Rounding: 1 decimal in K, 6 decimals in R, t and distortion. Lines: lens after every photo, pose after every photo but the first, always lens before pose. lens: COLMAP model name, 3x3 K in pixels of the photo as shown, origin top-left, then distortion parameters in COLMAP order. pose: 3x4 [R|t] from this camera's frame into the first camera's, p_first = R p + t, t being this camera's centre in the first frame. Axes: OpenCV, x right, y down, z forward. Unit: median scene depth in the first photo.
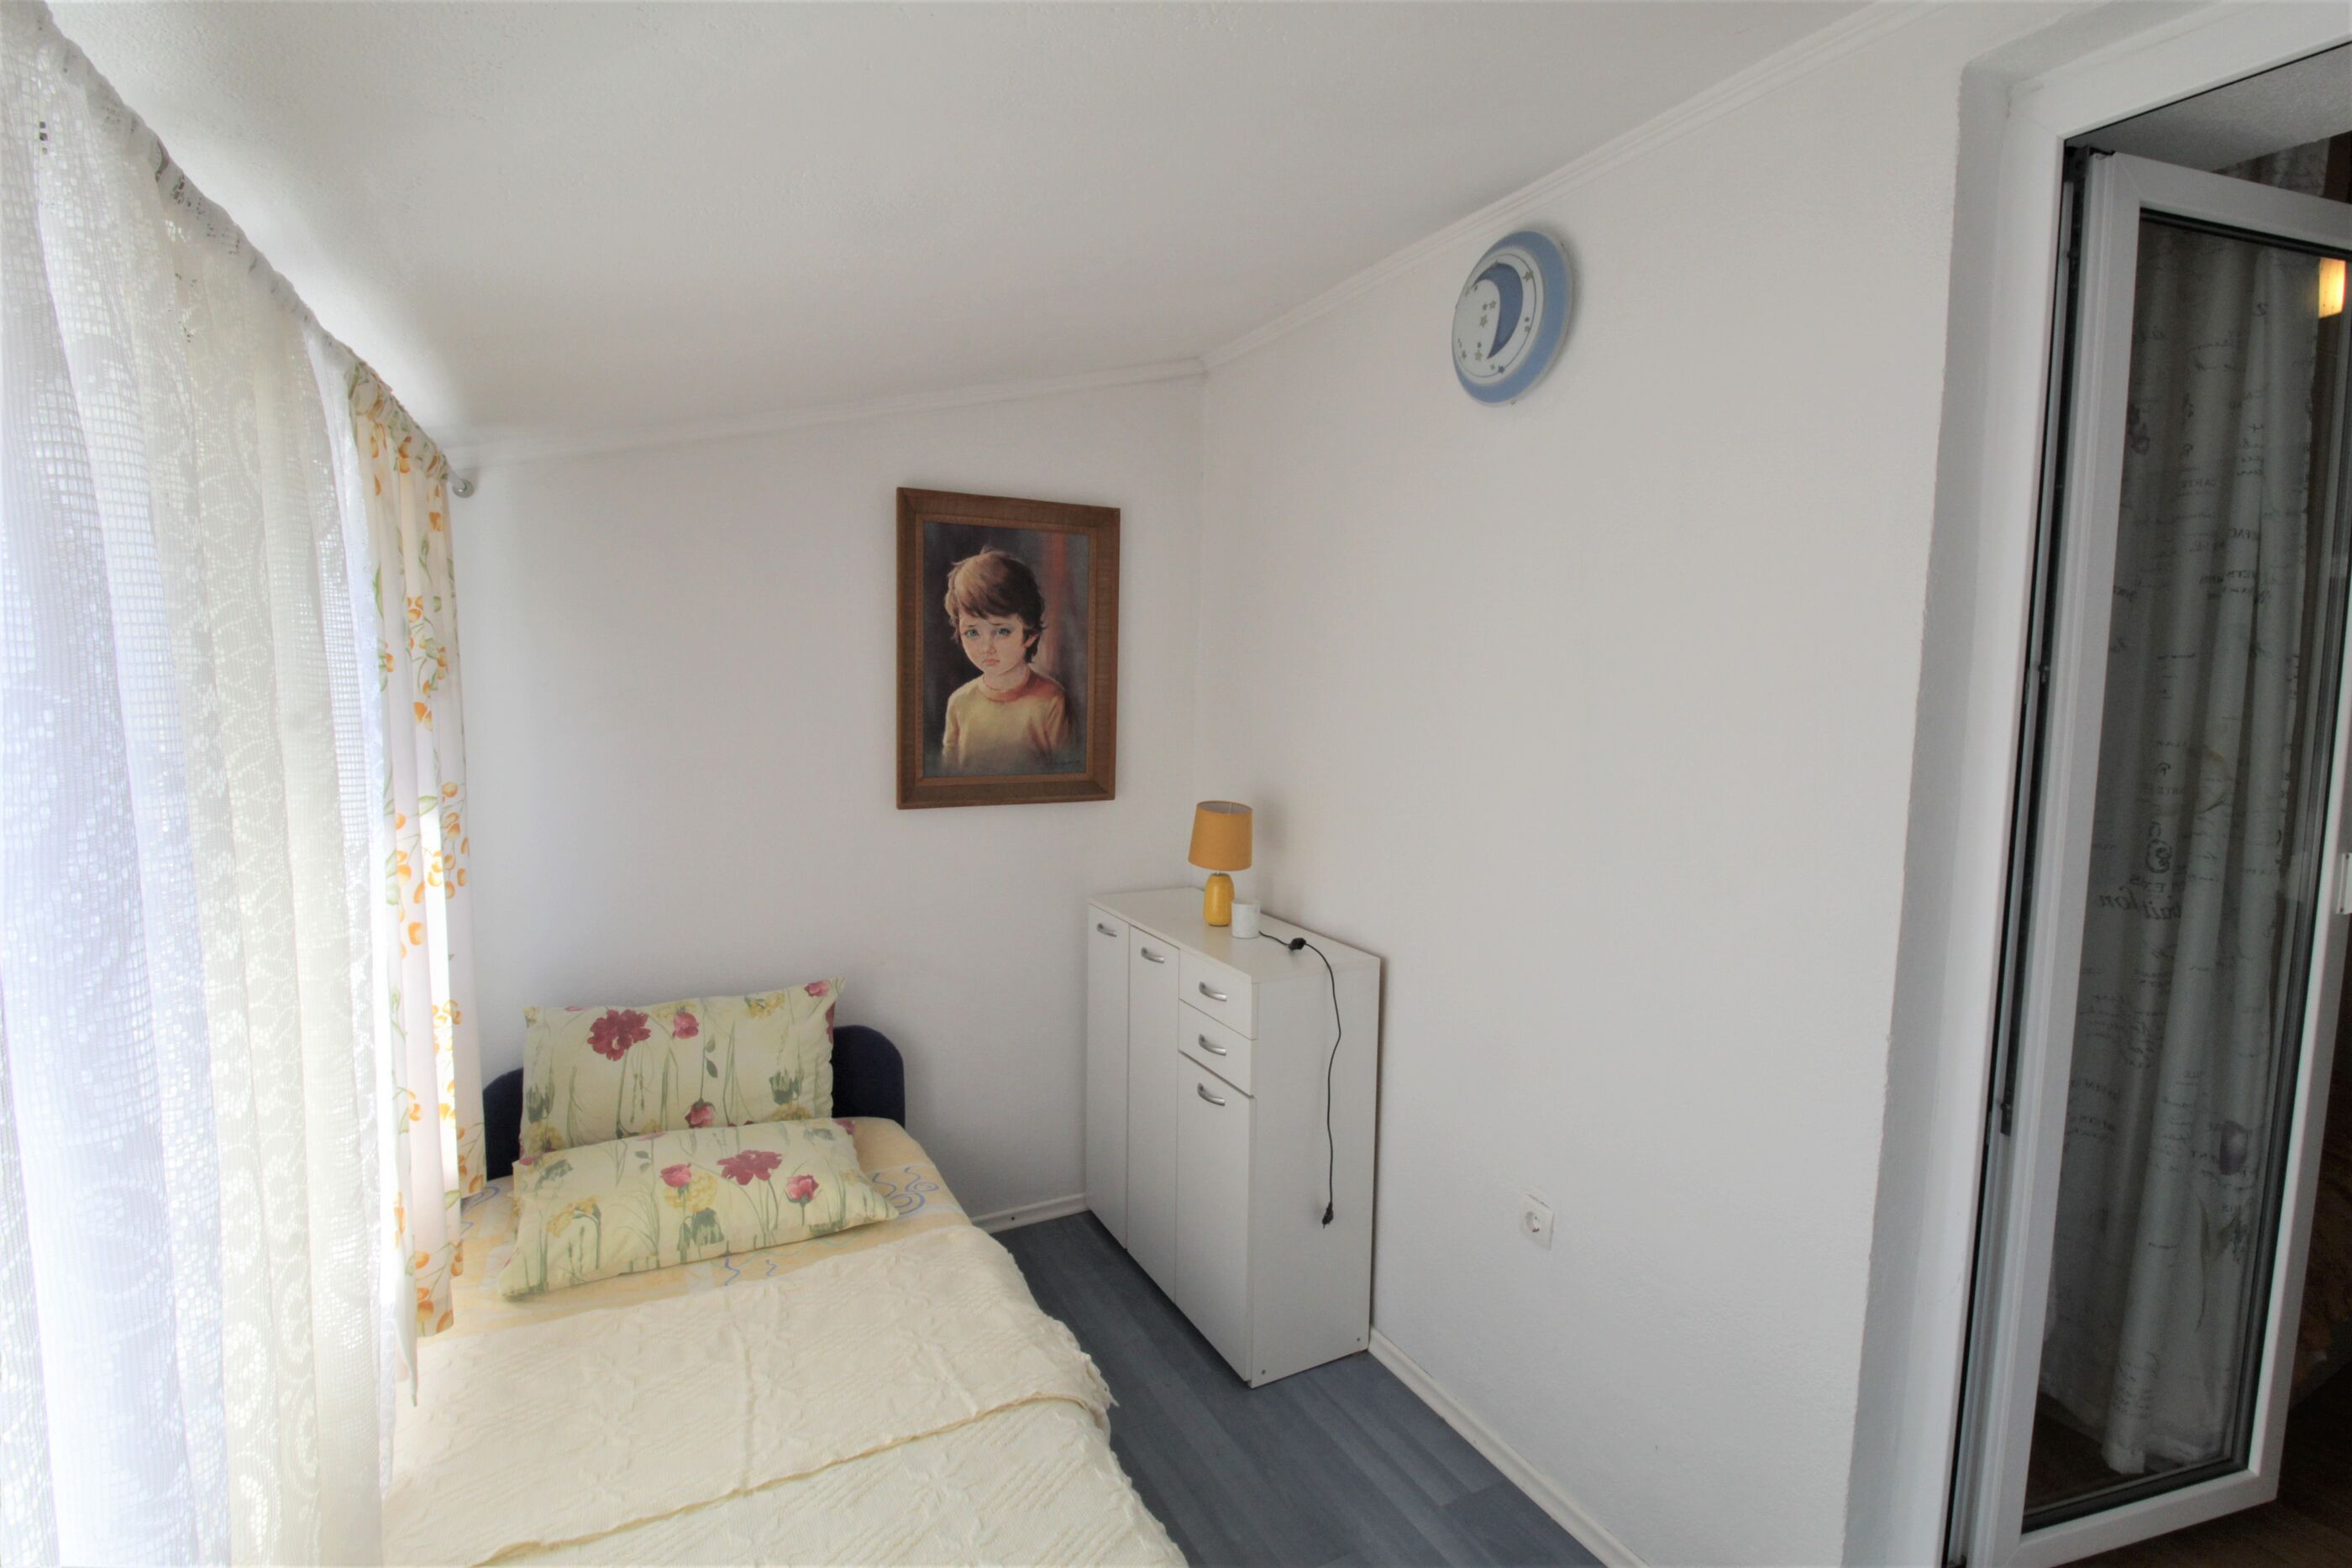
lens RADIAL K [[1092.3, 0, 1197.6], [0, 1092.3, 778.3], [0, 0, 1]] dist [-0.002267, -0.011657]
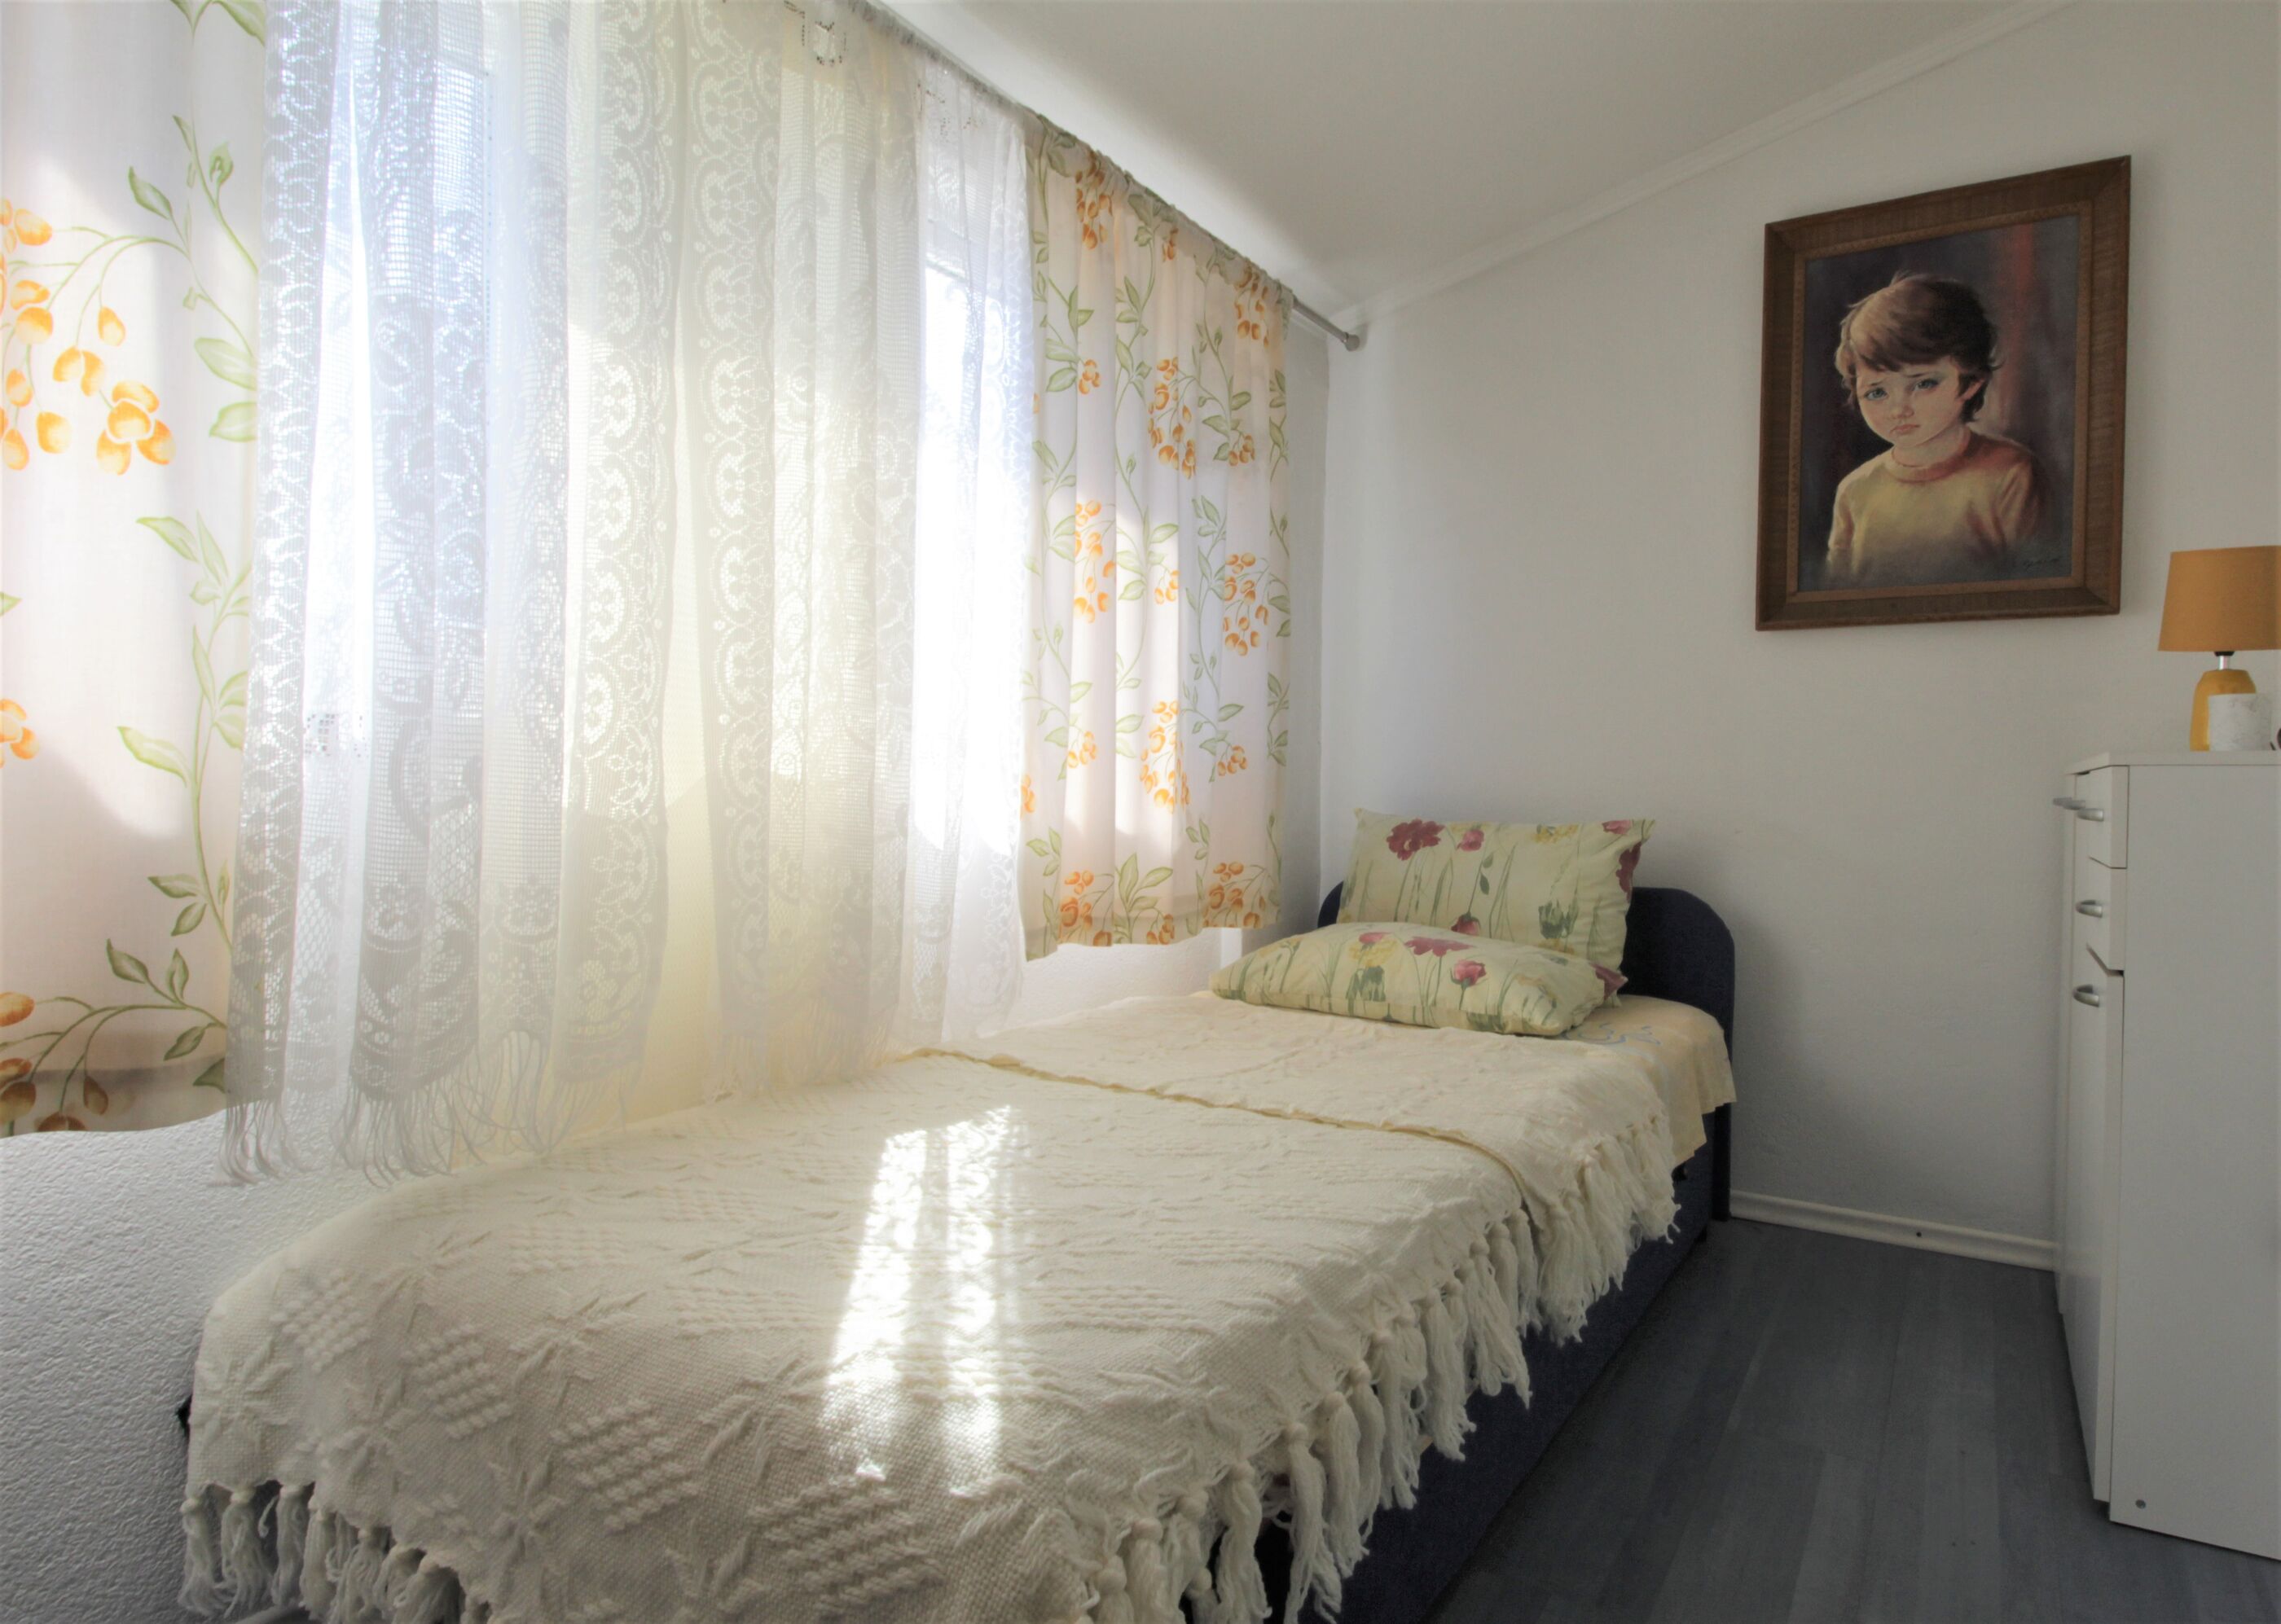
lens RADIAL K [[1226.0, 0, 1231.9], [0, 1226.0, 811.4], [0, 0, 1]] dist [-0.019414, -0.001395]
pose [[0.518936, 0.013569, -0.854705, 0.277123], [-0.083836, 0.995862, -0.035091, 0.215966], [0.850692, 0.089865, 0.517926, 0.227570]]
